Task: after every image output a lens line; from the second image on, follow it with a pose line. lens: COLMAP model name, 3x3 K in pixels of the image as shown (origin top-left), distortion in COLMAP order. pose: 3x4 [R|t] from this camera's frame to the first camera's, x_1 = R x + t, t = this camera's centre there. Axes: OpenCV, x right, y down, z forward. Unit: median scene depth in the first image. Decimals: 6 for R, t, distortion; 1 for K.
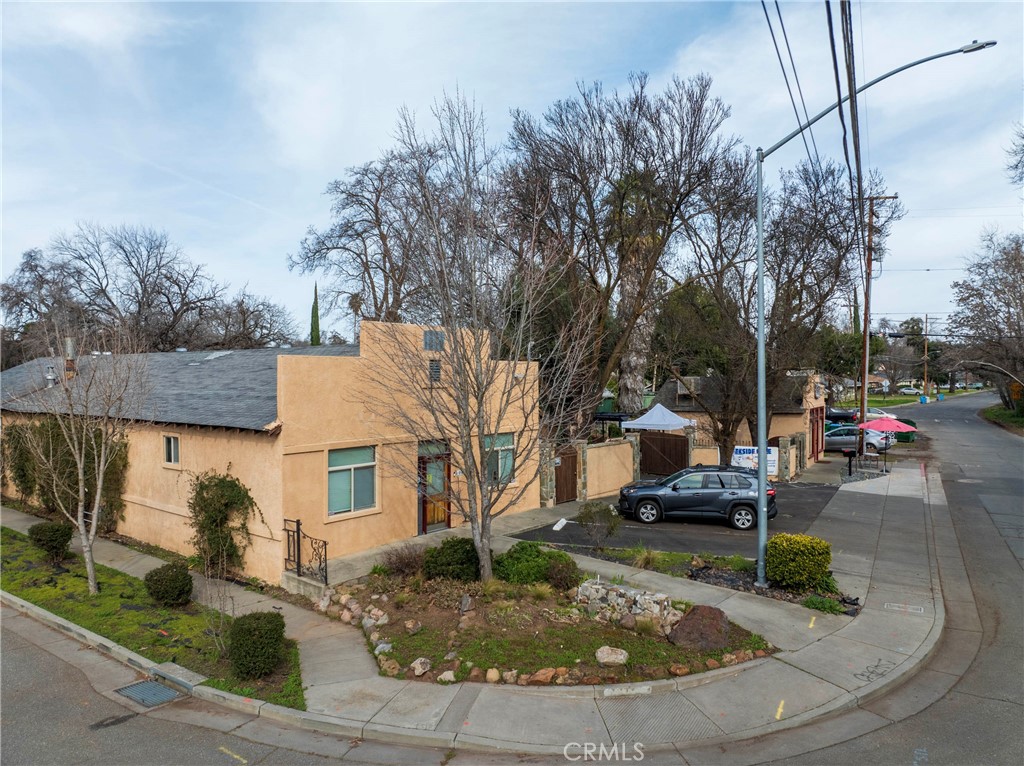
lens RADIAL K [[730.3, 0, 512.0], [0, 730.3, 383.0], [0, 0, 1]] dist [-0.031060, -0.003519]
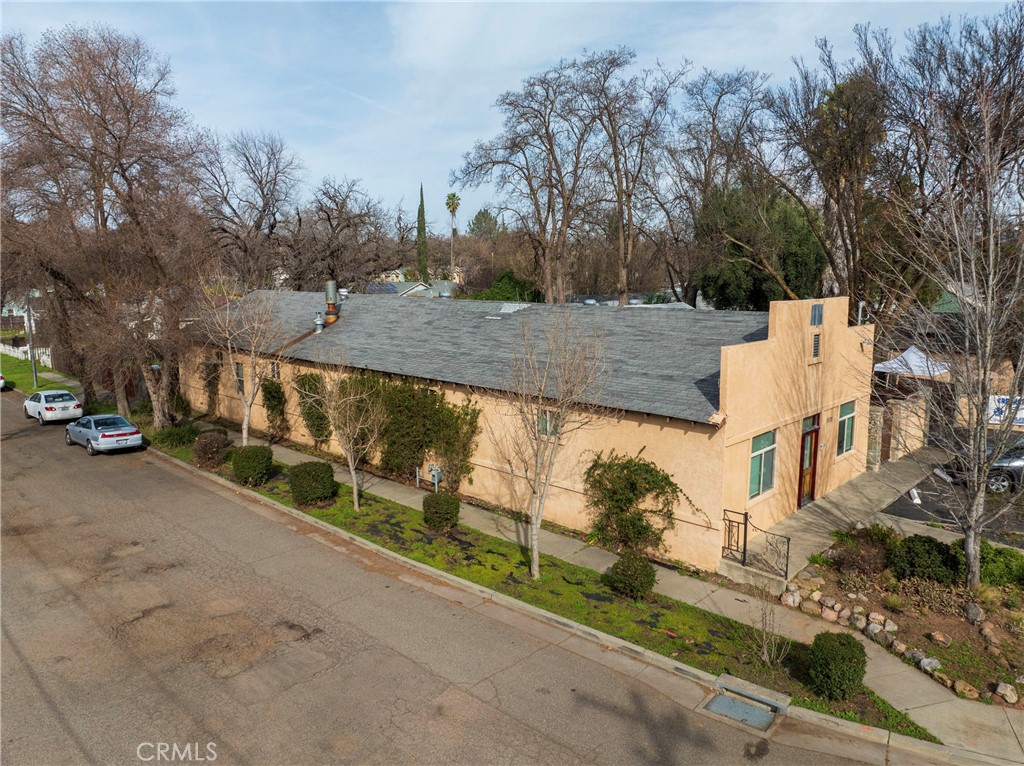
lens RADIAL K [[730.3, 0, 512.0], [0, 730.3, 383.0], [0, 0, 1]] dist [-0.031060, -0.003519]
pose [[0.996236, 0.011372, -0.085935, -0.485198], [0.001251, 0.989367, 0.145435, -0.123299], [0.086675, -0.144995, 0.985629, 0.007792]]
